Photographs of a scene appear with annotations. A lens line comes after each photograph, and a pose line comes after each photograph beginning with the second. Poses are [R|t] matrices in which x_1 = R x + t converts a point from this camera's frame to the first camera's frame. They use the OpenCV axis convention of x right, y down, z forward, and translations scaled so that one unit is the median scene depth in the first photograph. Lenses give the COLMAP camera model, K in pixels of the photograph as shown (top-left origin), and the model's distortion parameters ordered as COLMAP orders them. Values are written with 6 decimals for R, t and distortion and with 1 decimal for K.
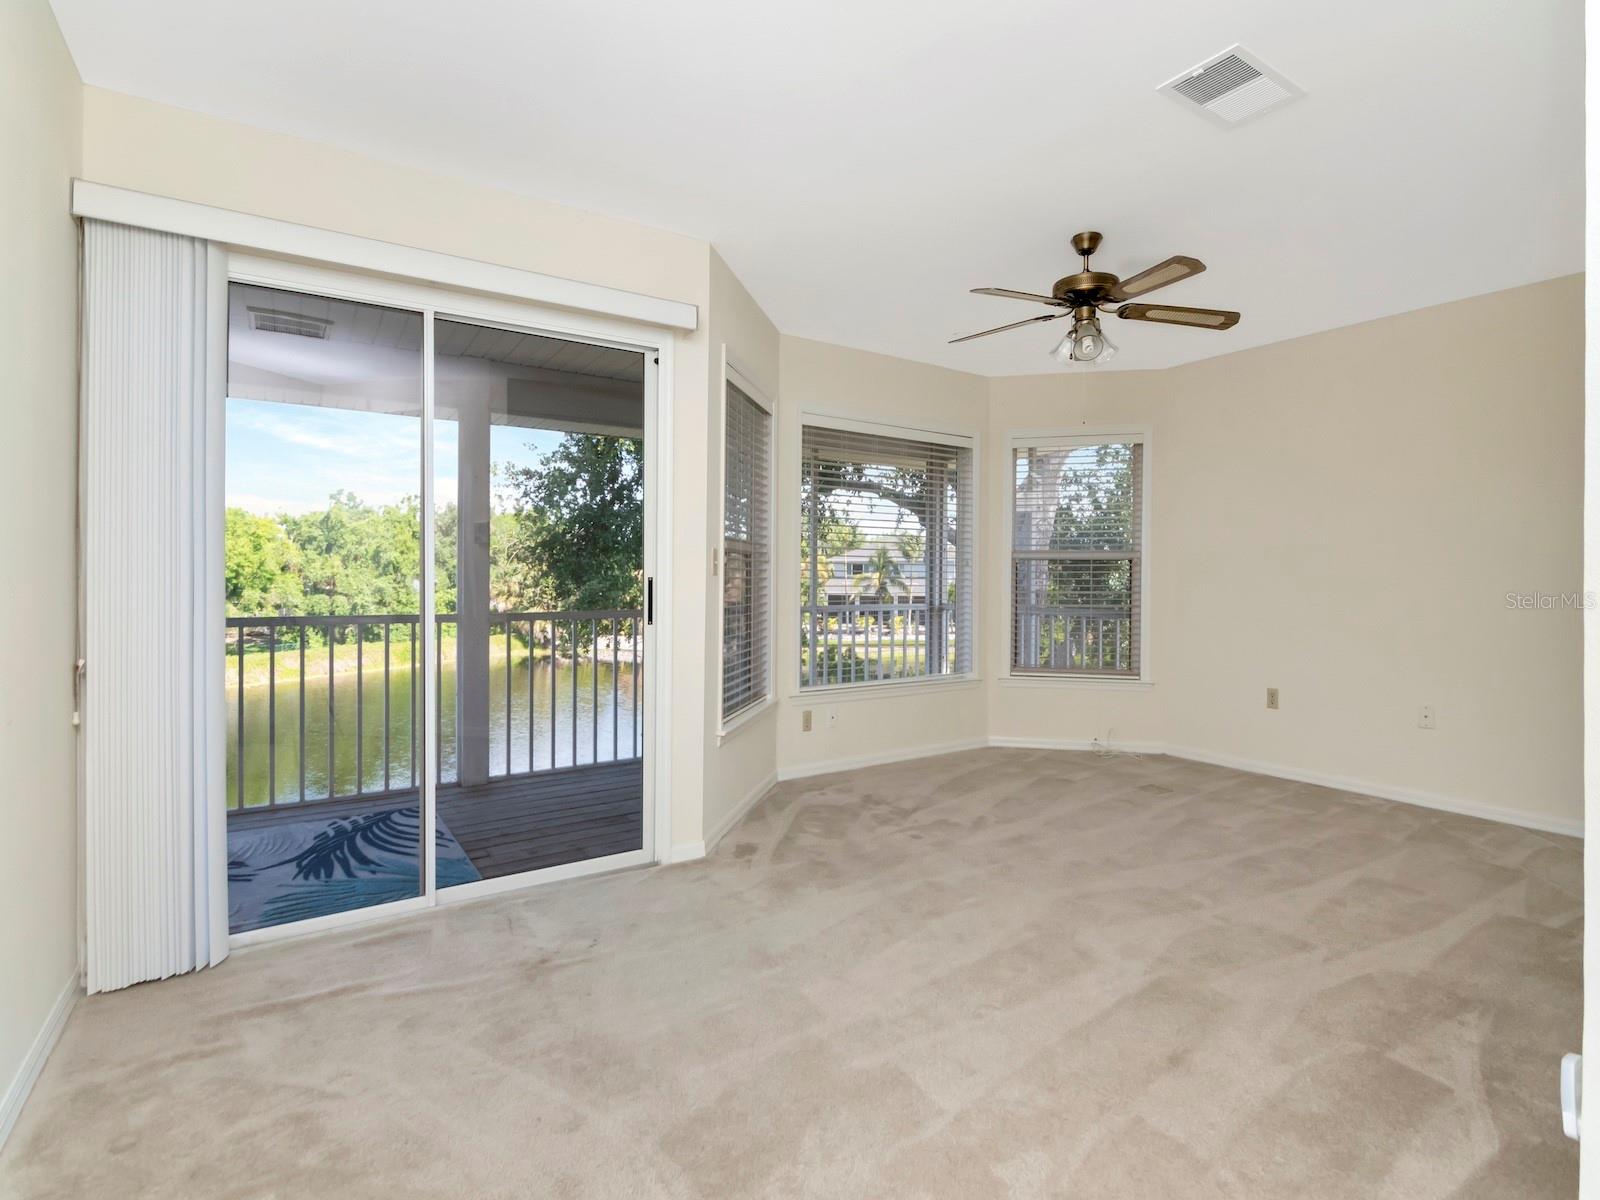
lens RADIAL K [[803.0, 0, 806.0], [0, 803.0, 583.1], [0, 0, 1]] dist [-0.003125, -0.000933]
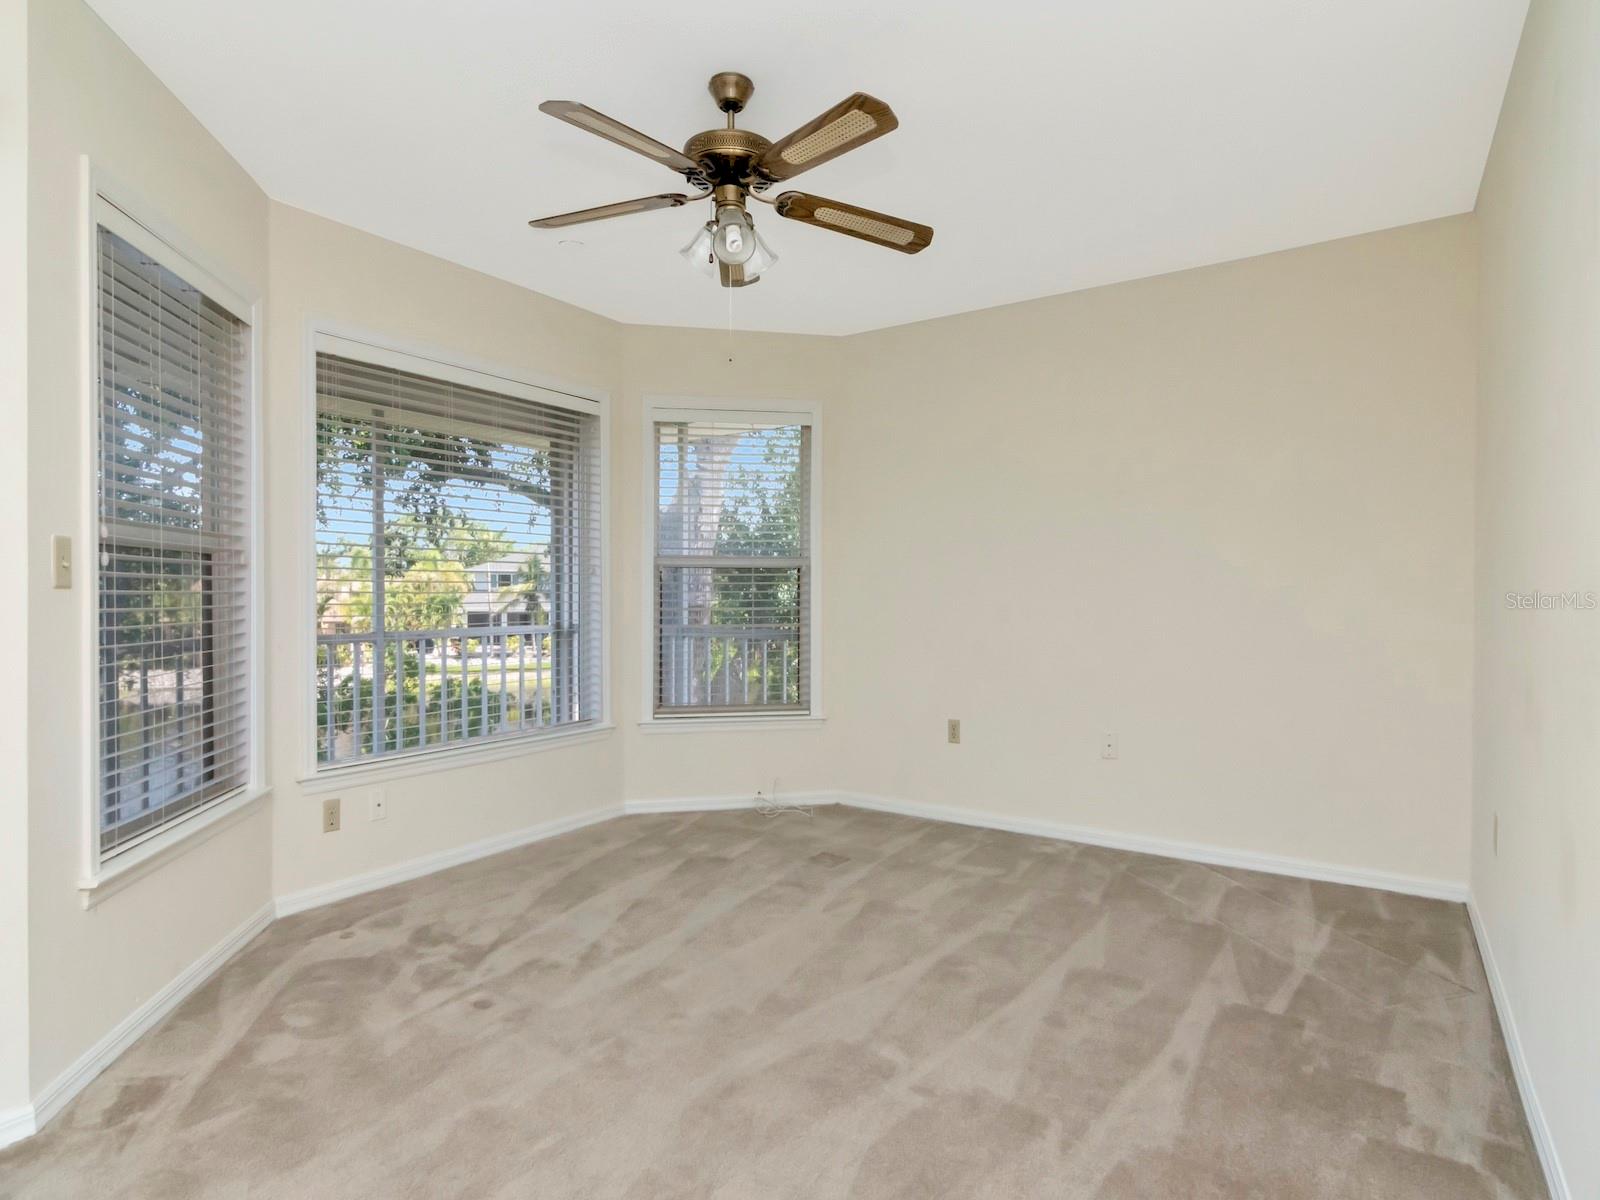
lens RADIAL K [[873.6, 0, 800.0], [0, 873.6, 600.0], [0, 0, 1]] dist [0.000497, -0.000003]
pose [[0.927509, -0.008501, 0.373704, 0.100209], [0.006886, 0.999960, 0.005657, -0.002264], [-0.373737, -0.002674, 0.927531, 0.239126]]
